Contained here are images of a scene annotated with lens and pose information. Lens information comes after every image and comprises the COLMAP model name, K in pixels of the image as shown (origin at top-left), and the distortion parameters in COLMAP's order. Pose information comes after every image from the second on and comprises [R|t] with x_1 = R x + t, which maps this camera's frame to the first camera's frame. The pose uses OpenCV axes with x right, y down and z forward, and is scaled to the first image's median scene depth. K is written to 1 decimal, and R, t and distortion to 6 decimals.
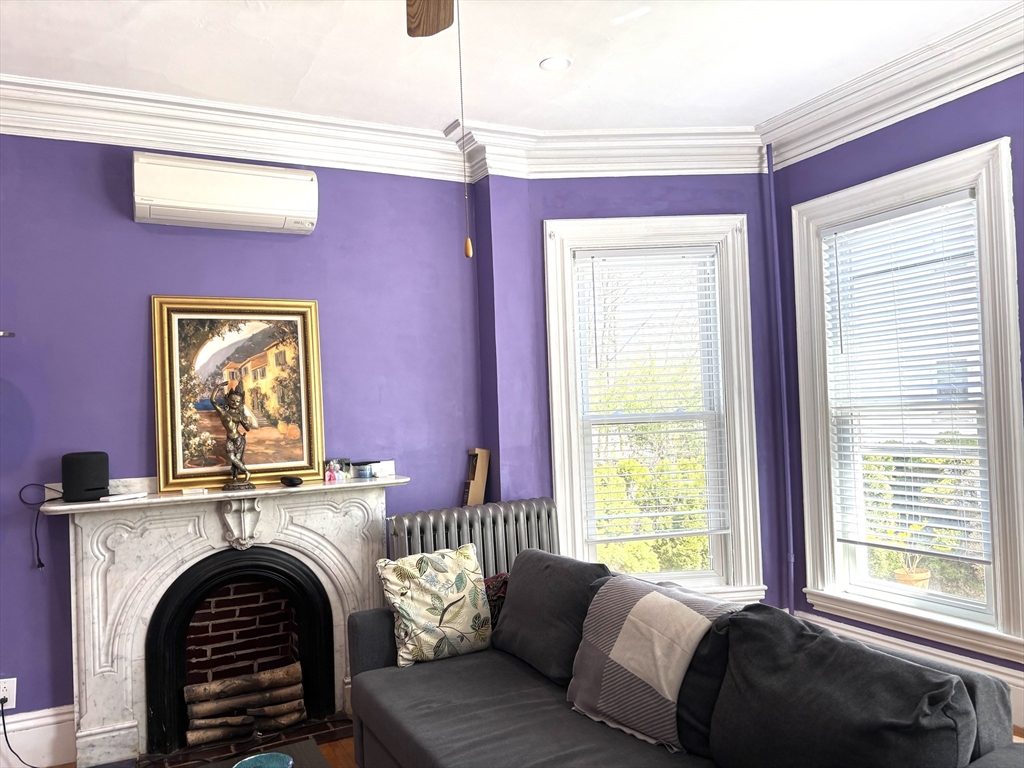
lens RADIAL K [[774.0, 0, 512.0], [0, 774.0, 384.0], [0, 0, 1]] dist [0.124420, -0.066999]
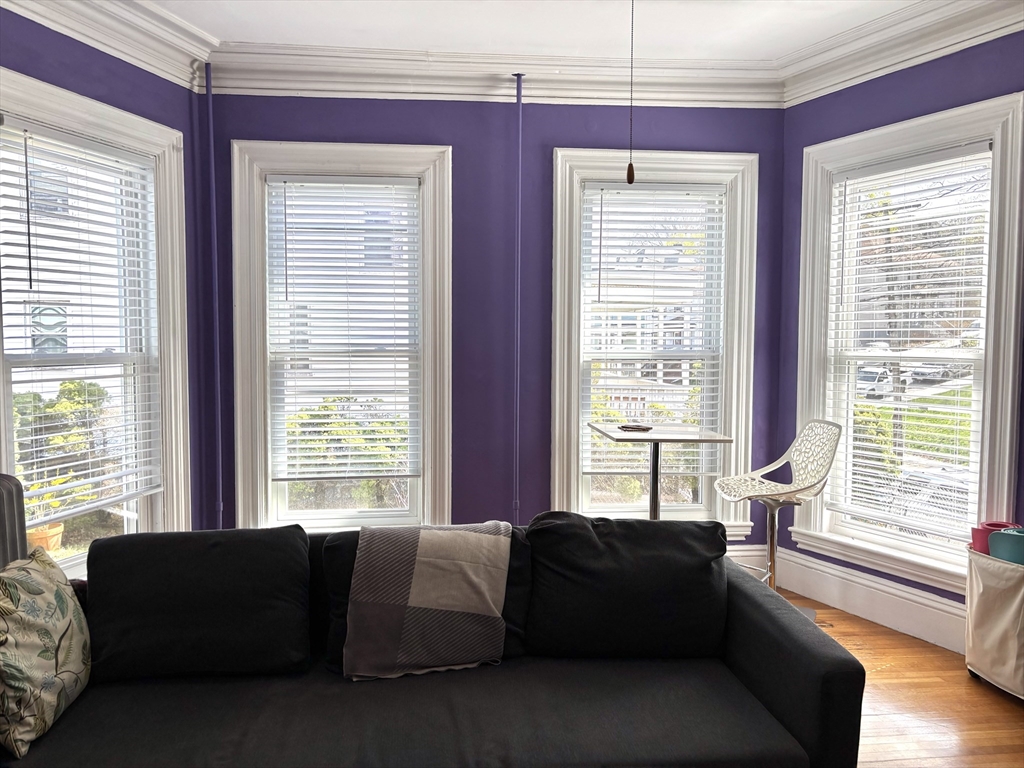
lens RADIAL K [[774.0, 0, 512.0], [0, 774.0, 384.0], [0, 0, 1]] dist [0.124420, -0.066999]
pose [[0.410239, -0.008818, 0.911935, -0.490809], [-0.043985, 0.998598, 0.029443, 0.033479], [-0.910917, -0.052190, 0.409276, 0.368311]]
